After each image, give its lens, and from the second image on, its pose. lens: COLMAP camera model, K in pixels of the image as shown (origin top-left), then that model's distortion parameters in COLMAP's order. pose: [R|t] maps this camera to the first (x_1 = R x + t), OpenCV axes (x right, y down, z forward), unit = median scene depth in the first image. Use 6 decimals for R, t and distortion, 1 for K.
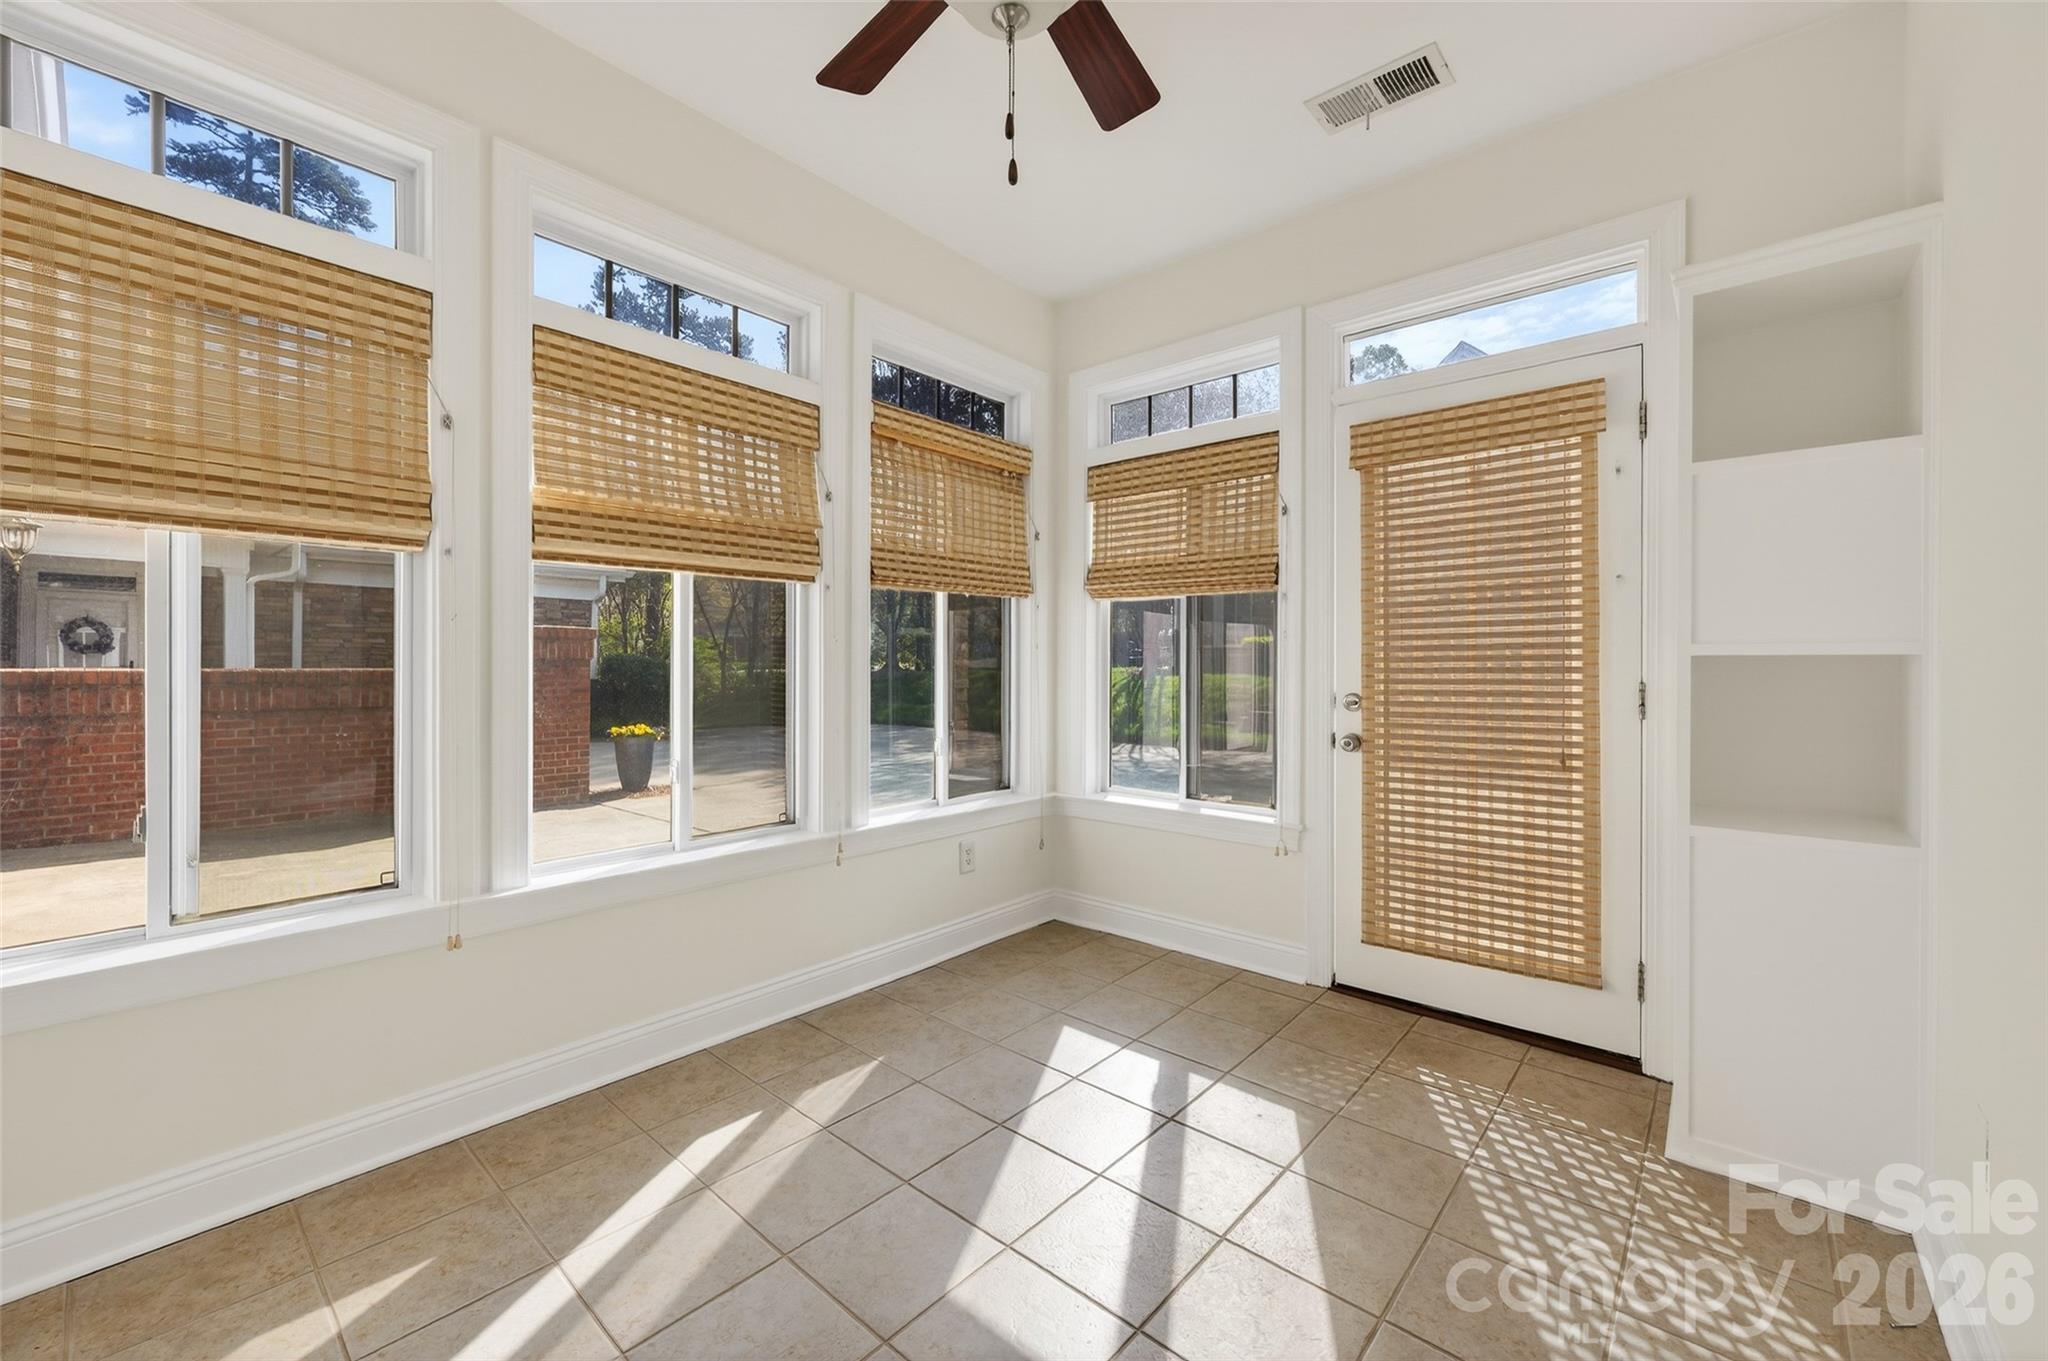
lens RADIAL K [[821.2, 0, 1041.2], [0, 821.2, 669.2], [0, 0, 1]] dist [-0.000220, 0.000987]
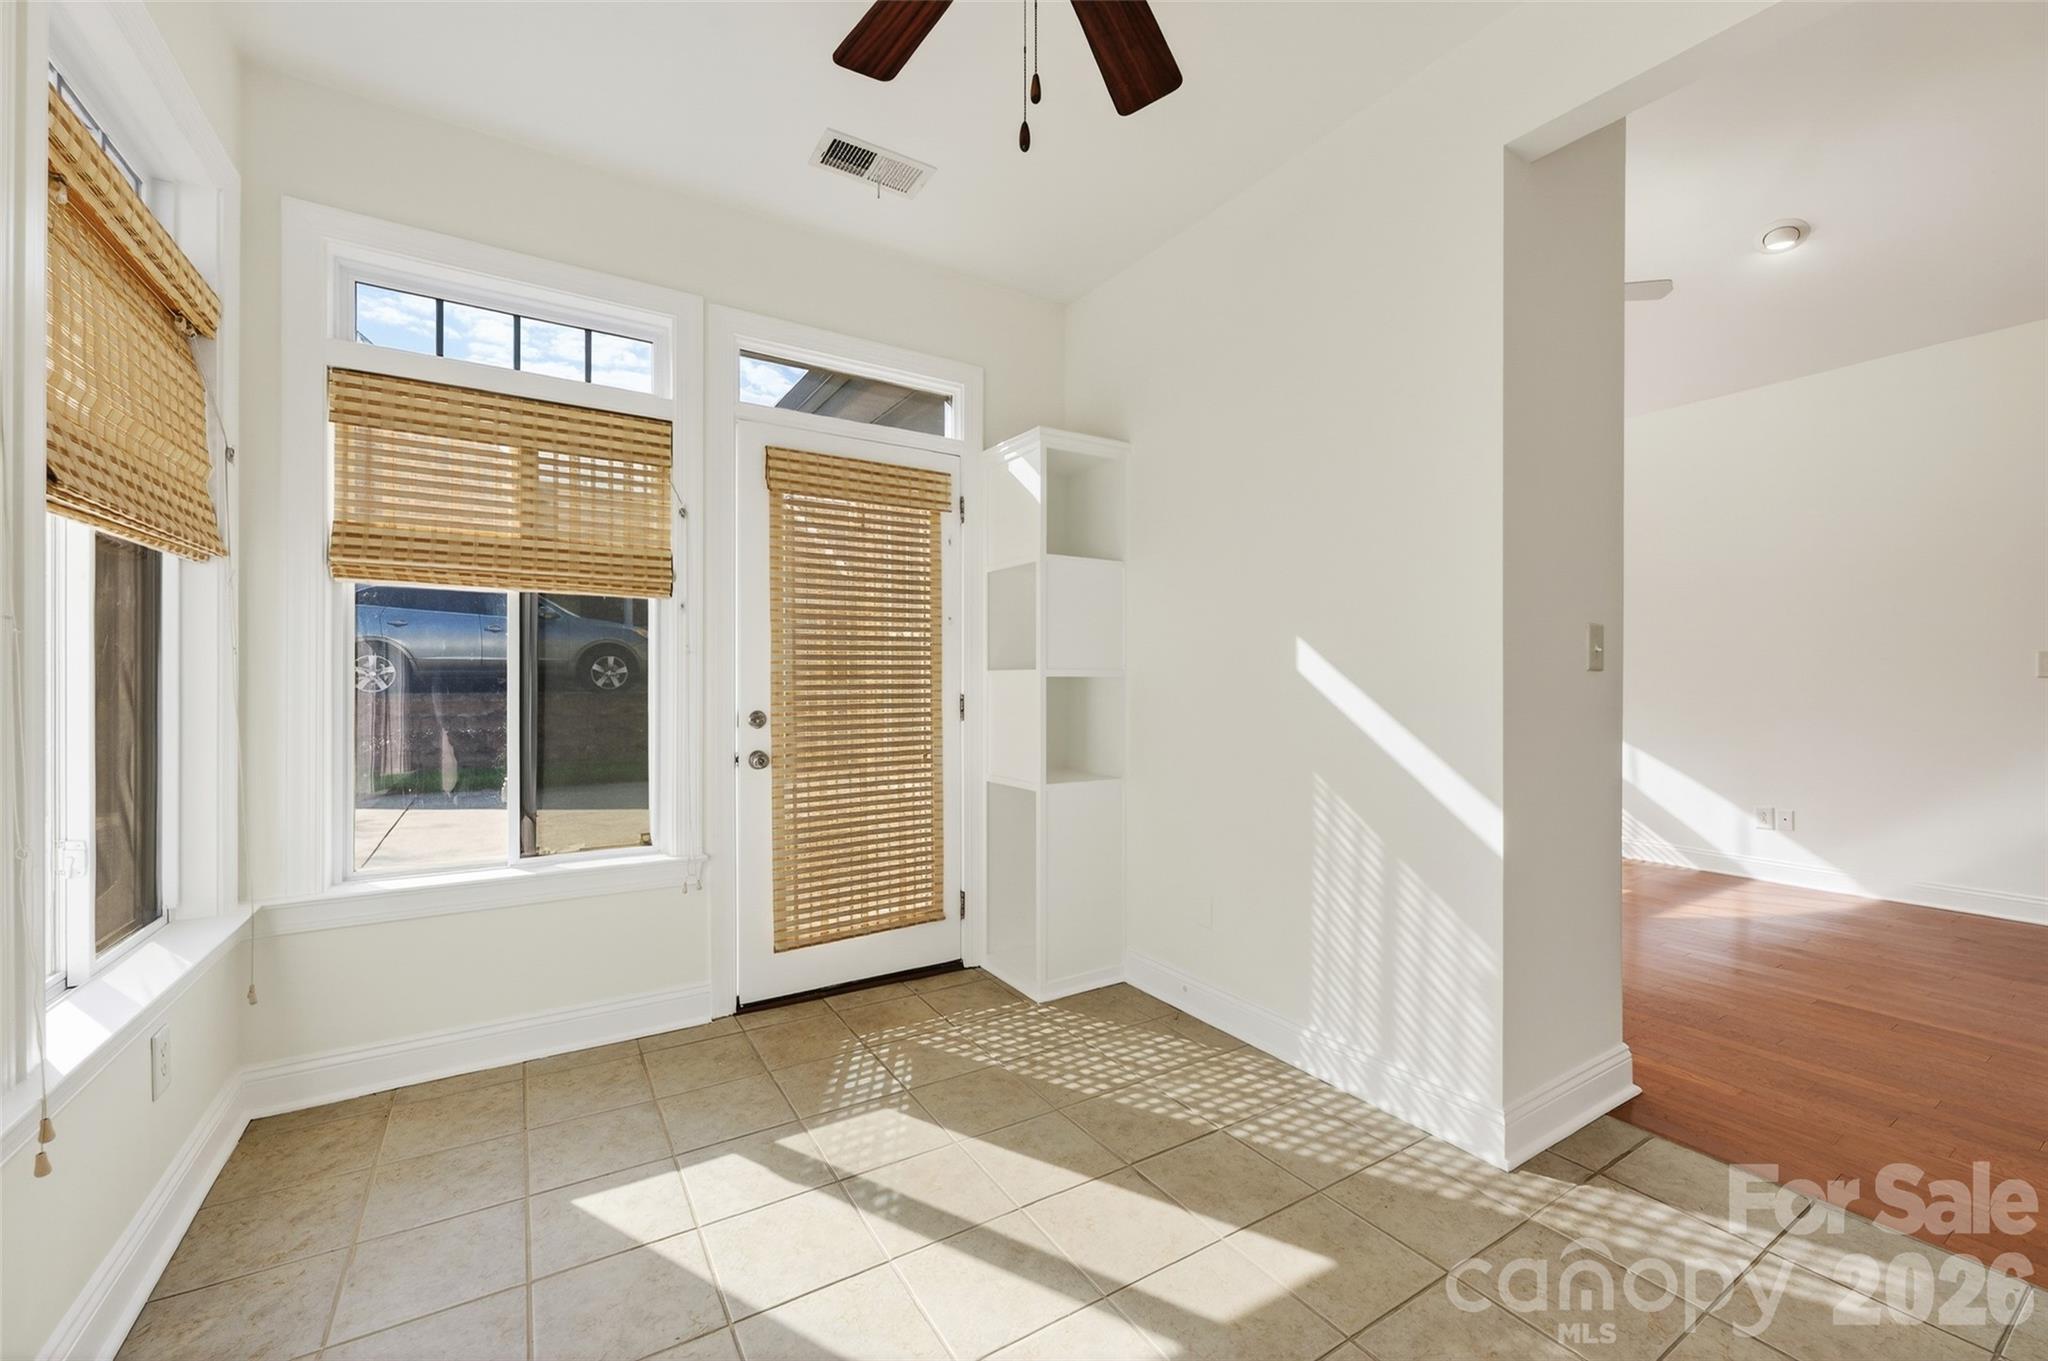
lens RADIAL K [[821.2, 0, 1023.7], [0, 821.2, 681.5], [0, 0, 1]] dist [-0.000220, 0.000987]
pose [[0.290198, -0.007935, 0.956934, -0.571974], [-0.001344, 0.999961, 0.008699, -0.018326], [-0.956966, -0.003810, 0.290176, 0.463868]]
